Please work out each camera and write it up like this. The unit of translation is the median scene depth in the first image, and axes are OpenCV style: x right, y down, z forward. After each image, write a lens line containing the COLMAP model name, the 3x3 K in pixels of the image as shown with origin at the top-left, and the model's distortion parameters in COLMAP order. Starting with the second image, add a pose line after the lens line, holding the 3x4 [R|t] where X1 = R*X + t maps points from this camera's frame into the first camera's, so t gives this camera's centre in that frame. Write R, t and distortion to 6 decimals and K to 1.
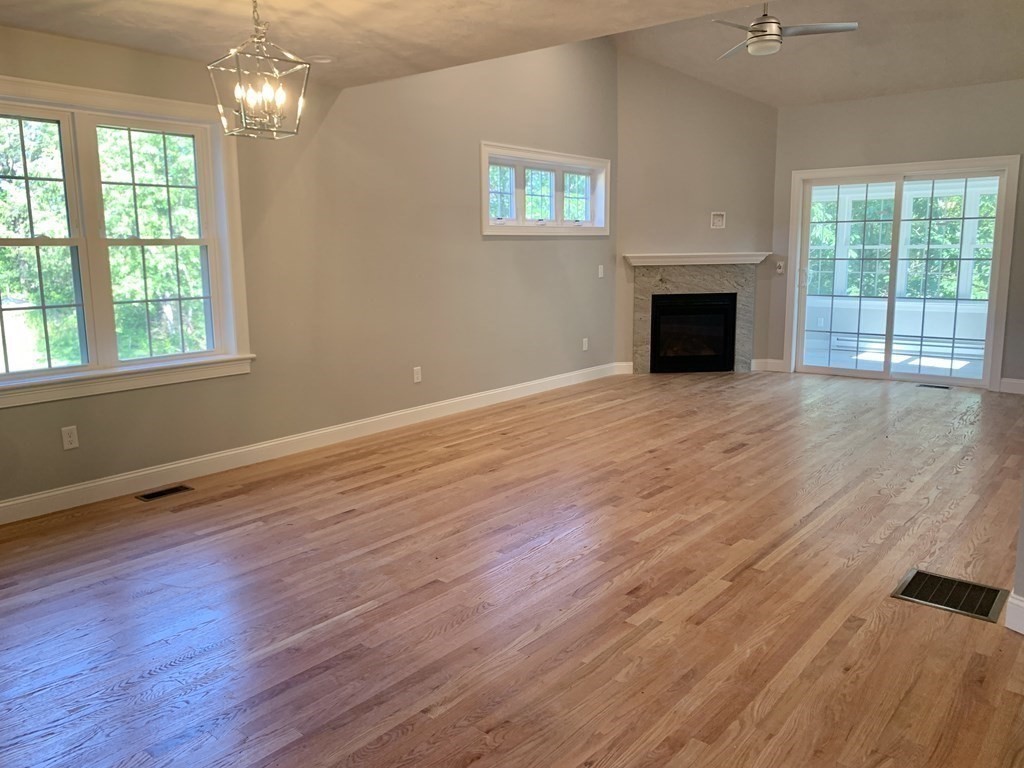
lens RADIAL K [[786.5, 0, 511.0], [0, 786.5, 379.5], [0, 0, 1]] dist [0.013295, -0.007214]
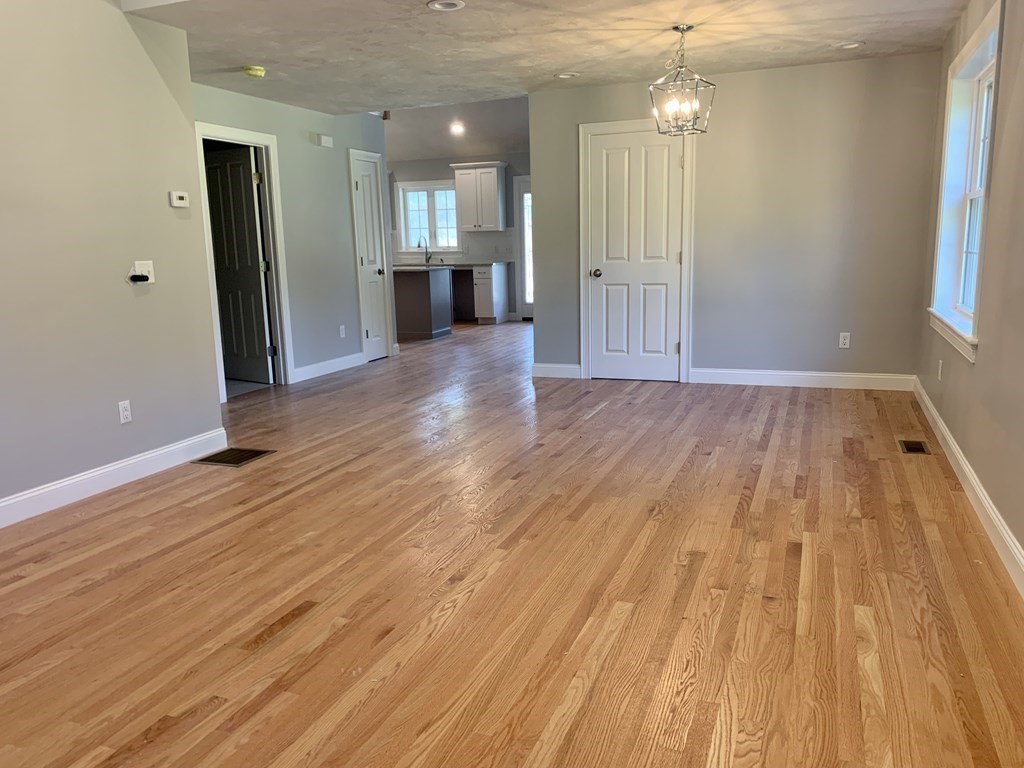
lens RADIAL K [[786.5, 0, 513.4], [0, 786.5, 386.4], [0, 0, 1]] dist [0.013295, -0.007214]
pose [[-0.950390, 0.093250, -0.296754, 0.222893], [-0.015105, 0.939048, 0.343455, -0.176049], [0.310693, 0.330899, -0.891053, 1.133828]]
